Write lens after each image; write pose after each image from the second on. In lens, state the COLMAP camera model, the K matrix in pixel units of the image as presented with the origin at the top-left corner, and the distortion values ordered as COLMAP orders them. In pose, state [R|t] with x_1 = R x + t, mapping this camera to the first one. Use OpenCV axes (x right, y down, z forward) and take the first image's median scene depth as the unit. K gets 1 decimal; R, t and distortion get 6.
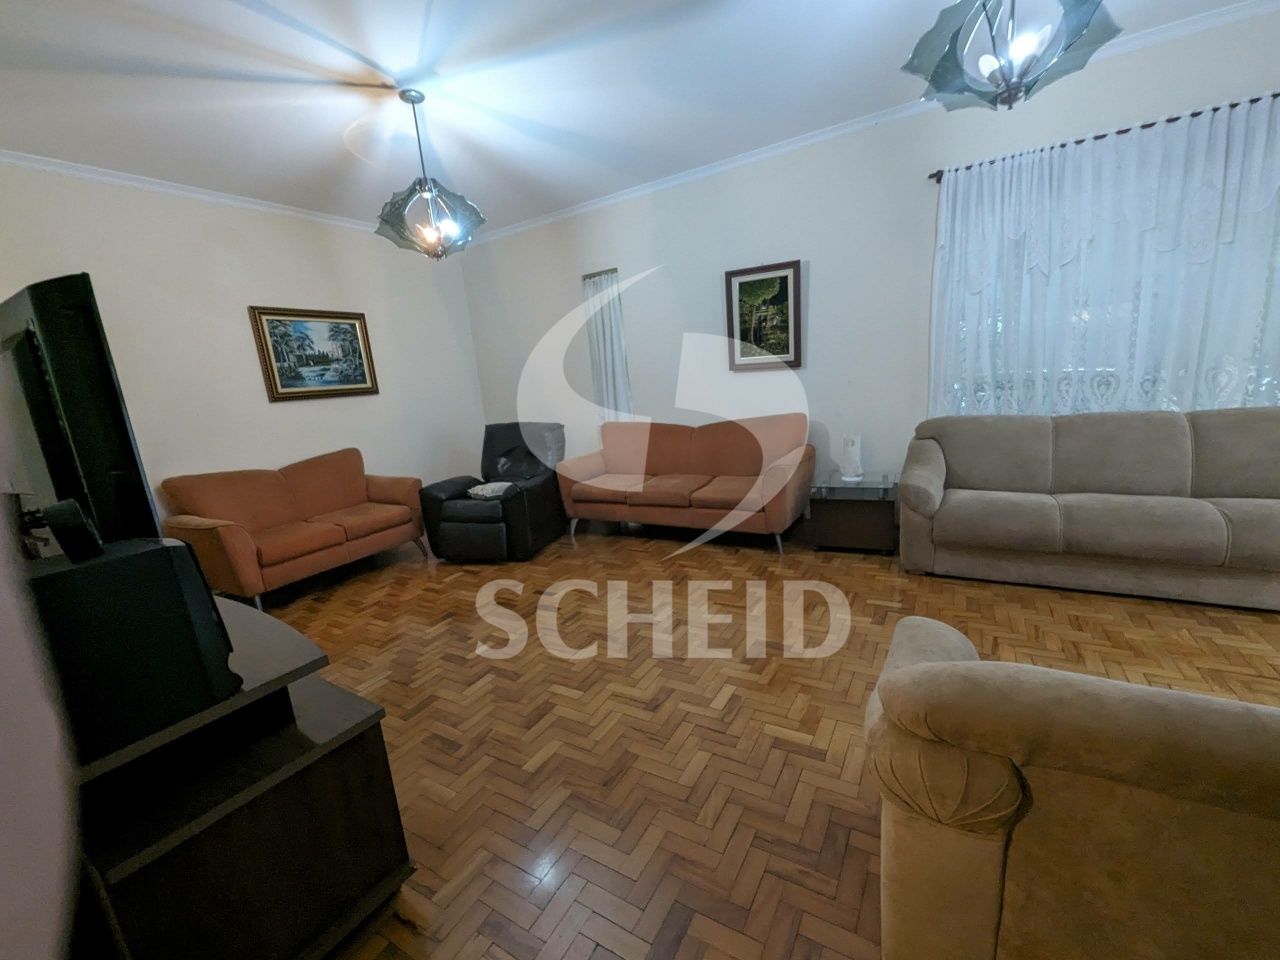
lens RADIAL K [[530.7, 0, 639.1], [0, 530.7, 483.7], [0, 0, 1]] dist [0.003265, 0.000175]
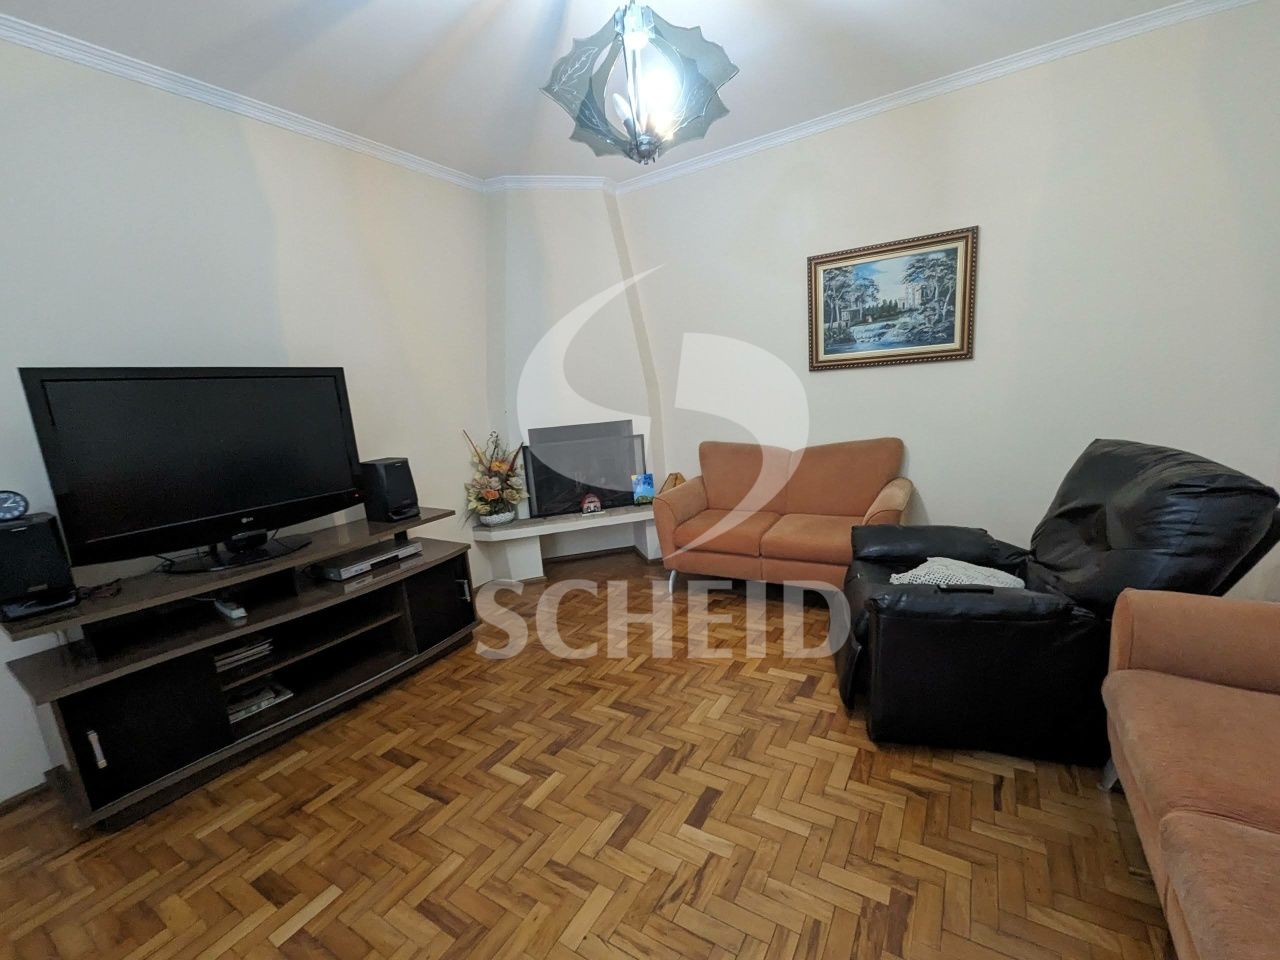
lens RADIAL K [[530.7, 0, 642.4], [0, 530.7, 490.6], [0, 0, 1]] dist [0.003265, 0.000175]
pose [[0.004801, 0.272233, -0.962219, 0.178014], [-0.126240, 0.954697, 0.269475, -0.164451], [0.991988, 0.120177, 0.038950, 0.710914]]
